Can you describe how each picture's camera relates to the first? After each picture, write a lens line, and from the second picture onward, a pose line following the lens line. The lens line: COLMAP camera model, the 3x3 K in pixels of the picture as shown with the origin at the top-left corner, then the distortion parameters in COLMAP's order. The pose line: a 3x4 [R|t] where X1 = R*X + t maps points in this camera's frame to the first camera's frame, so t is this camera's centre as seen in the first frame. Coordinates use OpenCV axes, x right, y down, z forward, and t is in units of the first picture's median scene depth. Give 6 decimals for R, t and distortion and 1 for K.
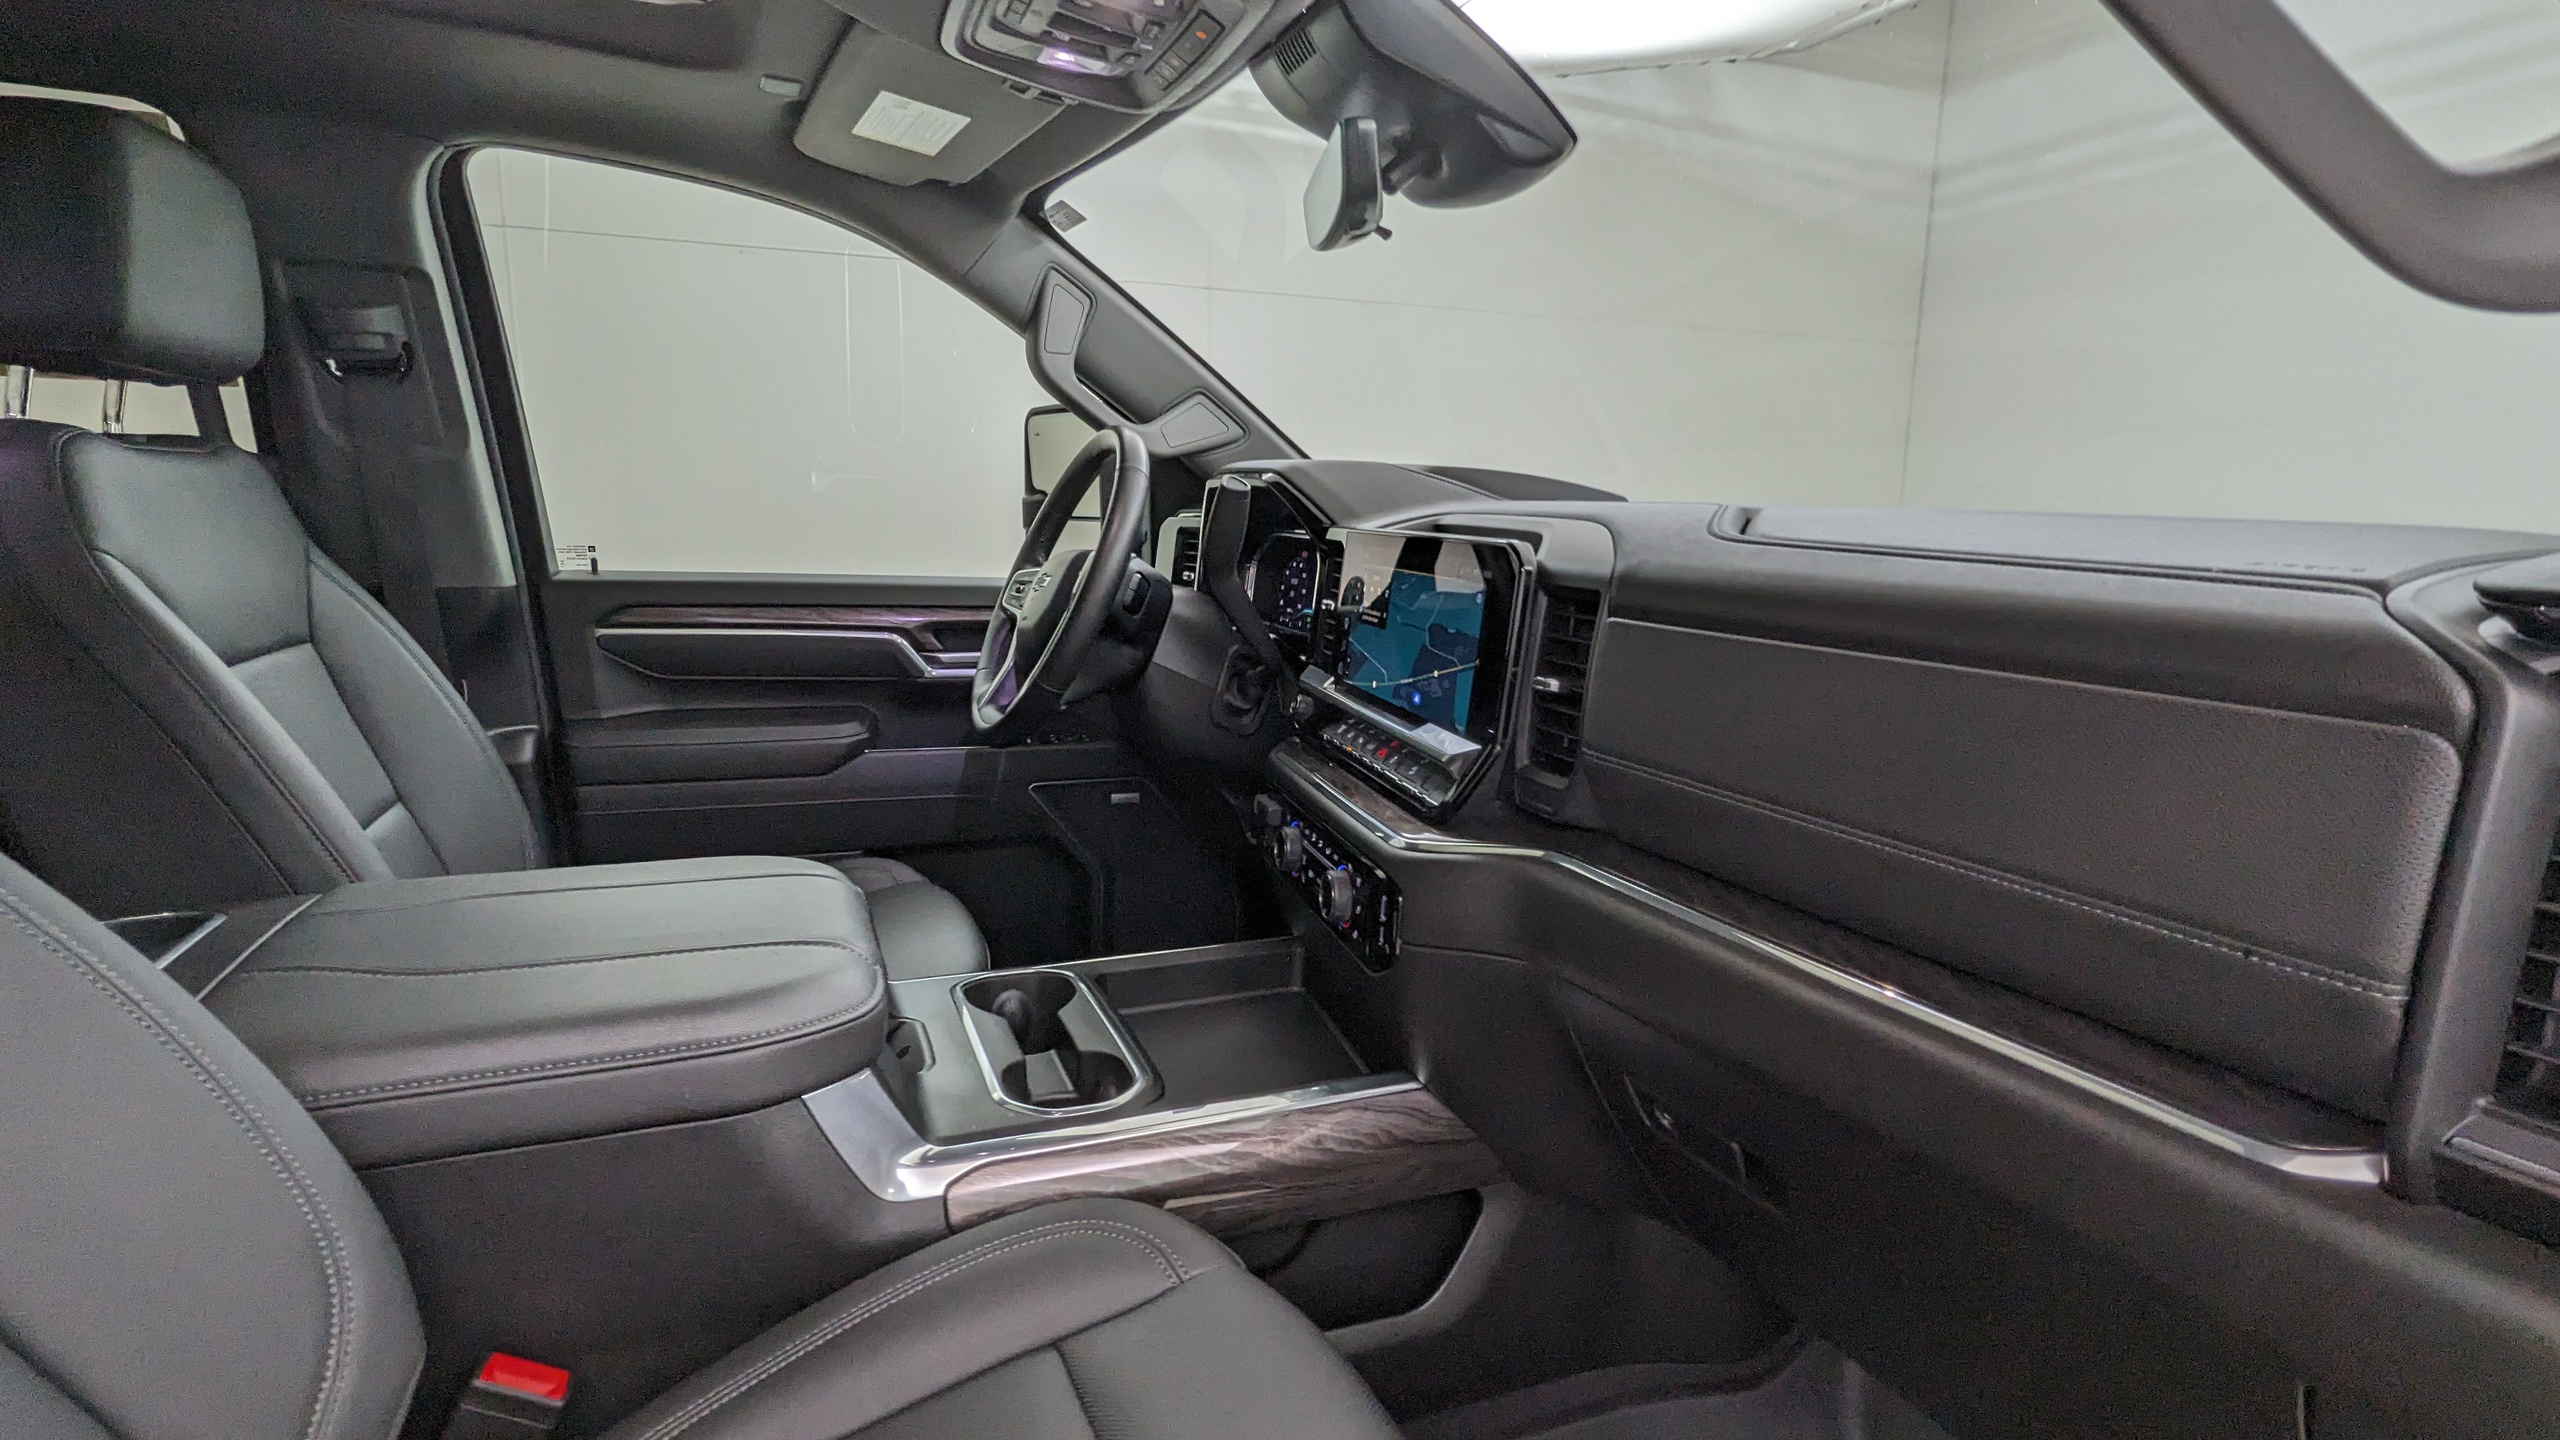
lens RADIAL K [[1238.1, 0, 1278.1], [0, 1238.1, 728.6], [0, 0, 1]] dist [0.002087, 0.000219]
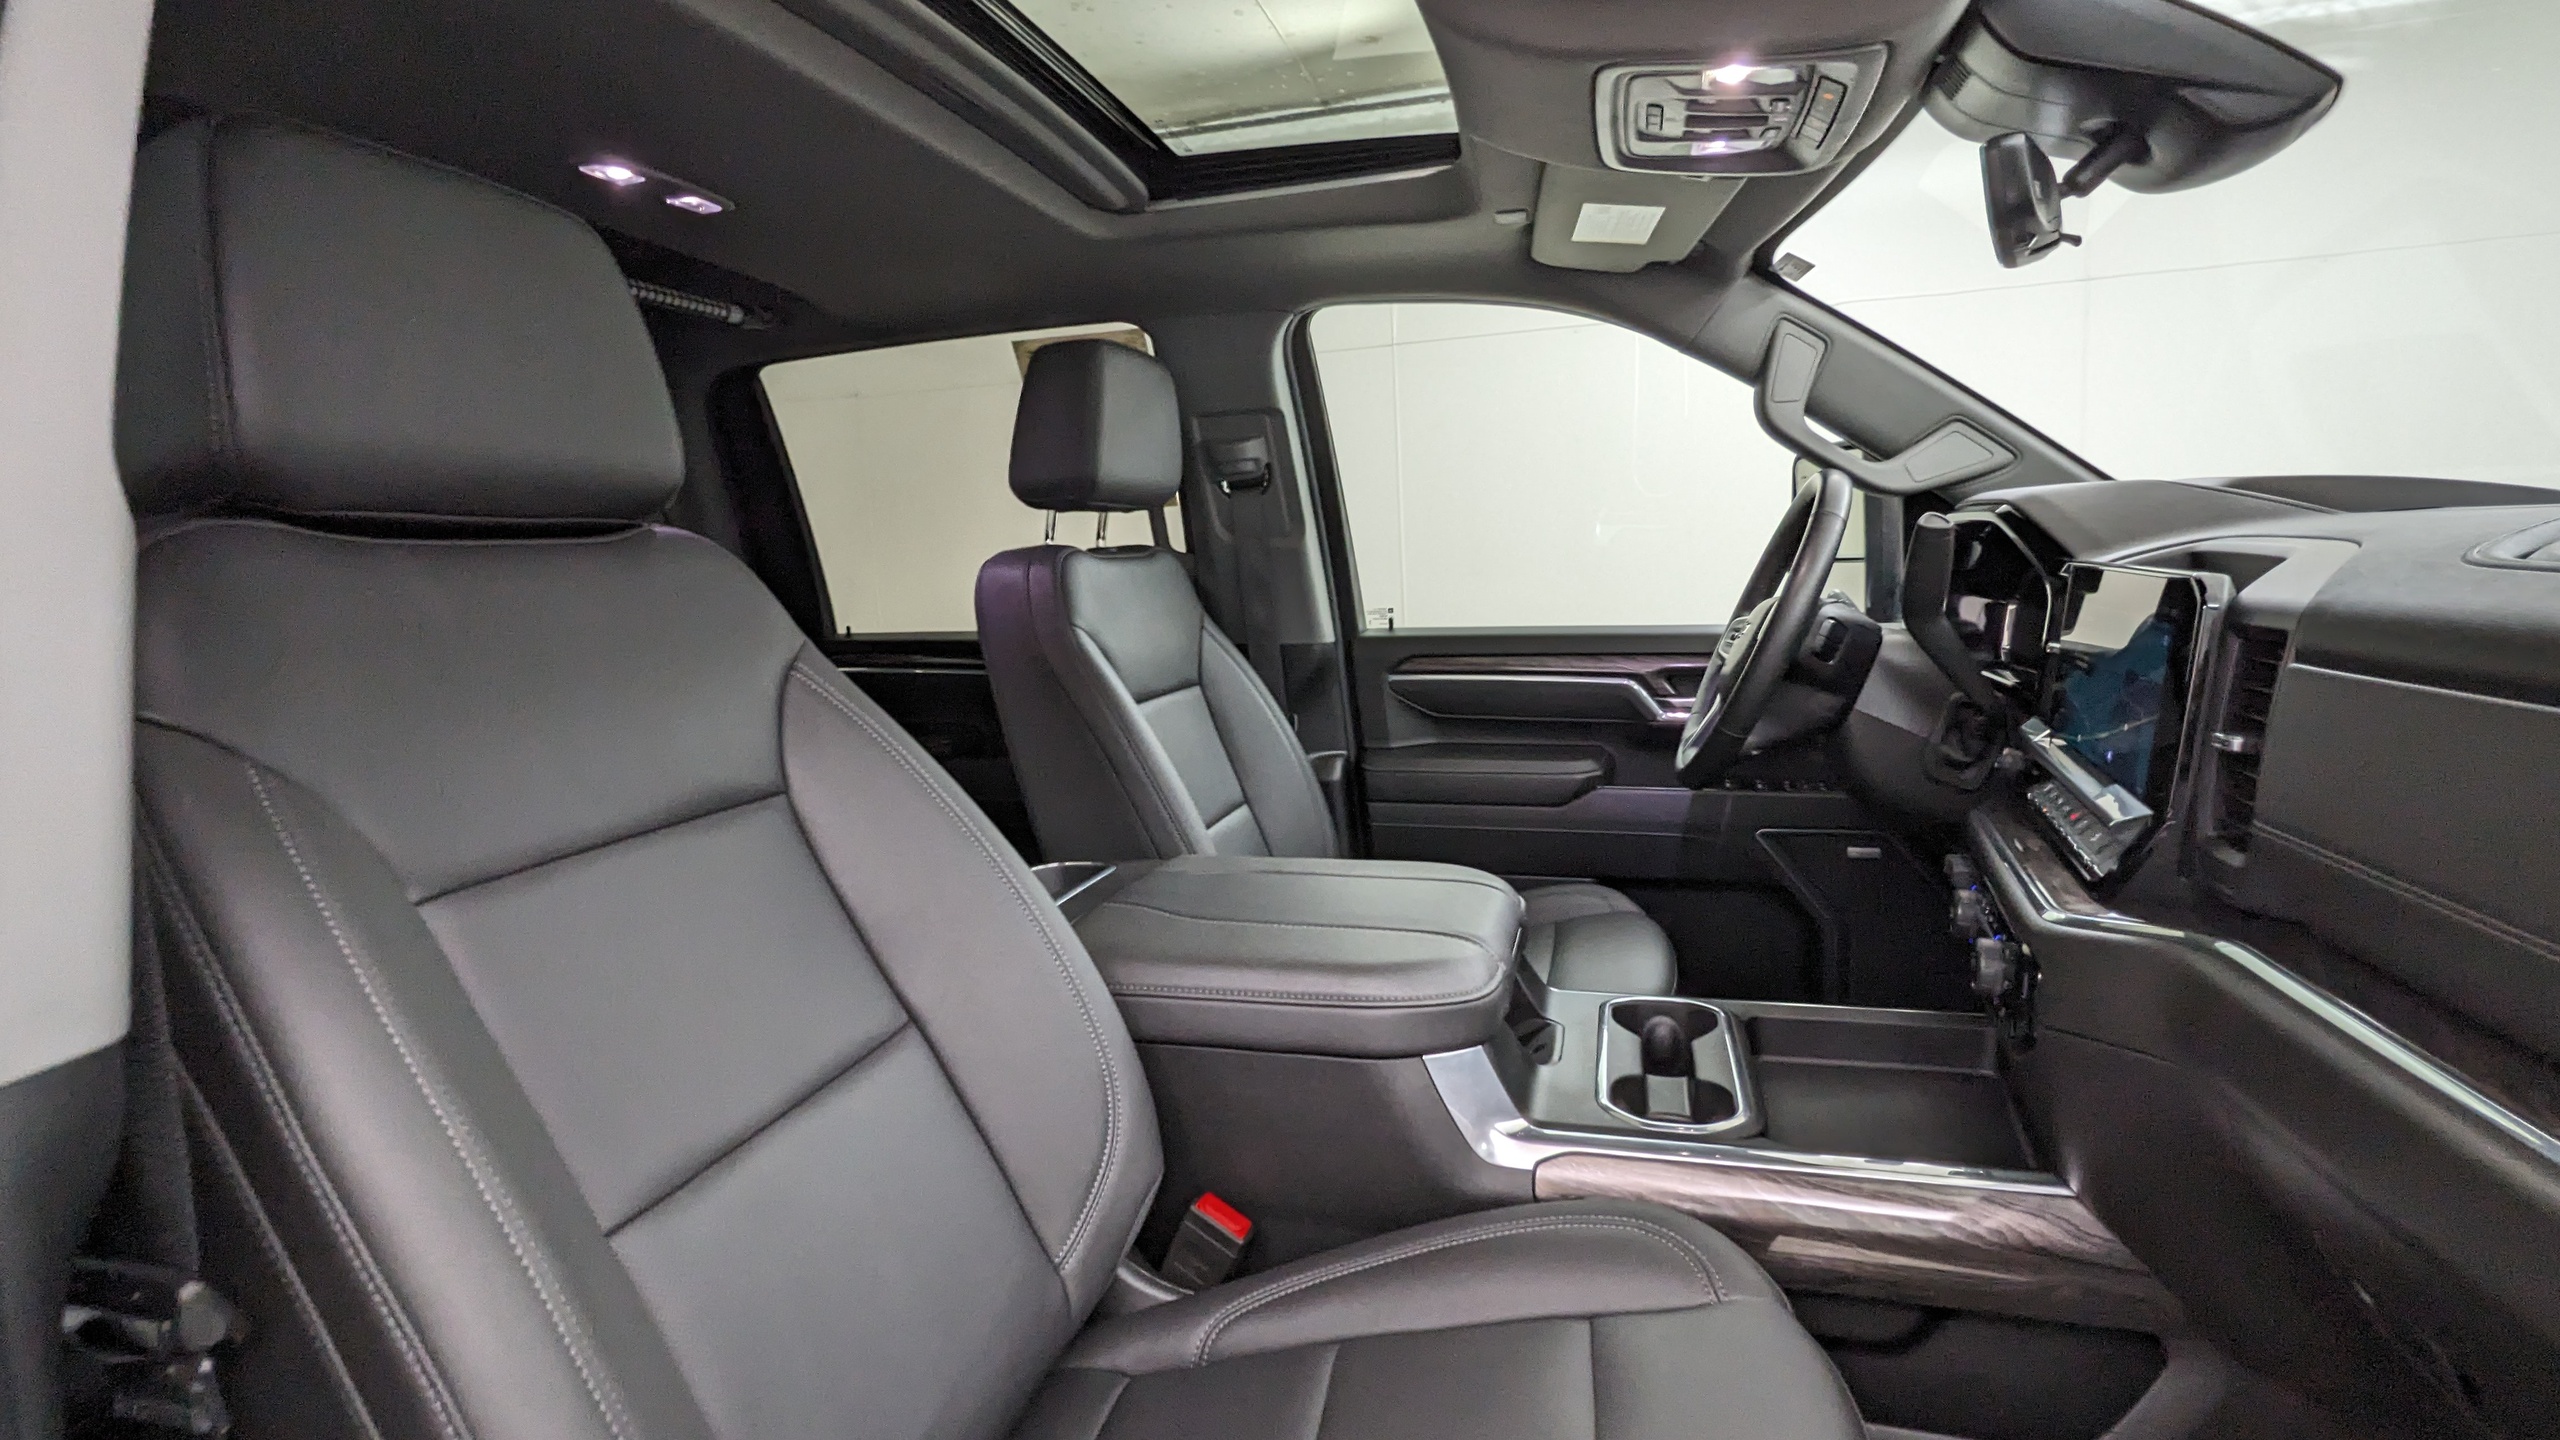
lens RADIAL K [[1238.1, 0, 1278.1], [0, 1238.1, 728.6], [0, 0, 1]] dist [0.002087, 0.000219]
pose [[0.787111, 0.025964, -0.616265, 0.163576], [-0.047815, 0.998676, -0.018995, 0.001371], [0.614956, 0.044418, 0.787310, -0.044918]]
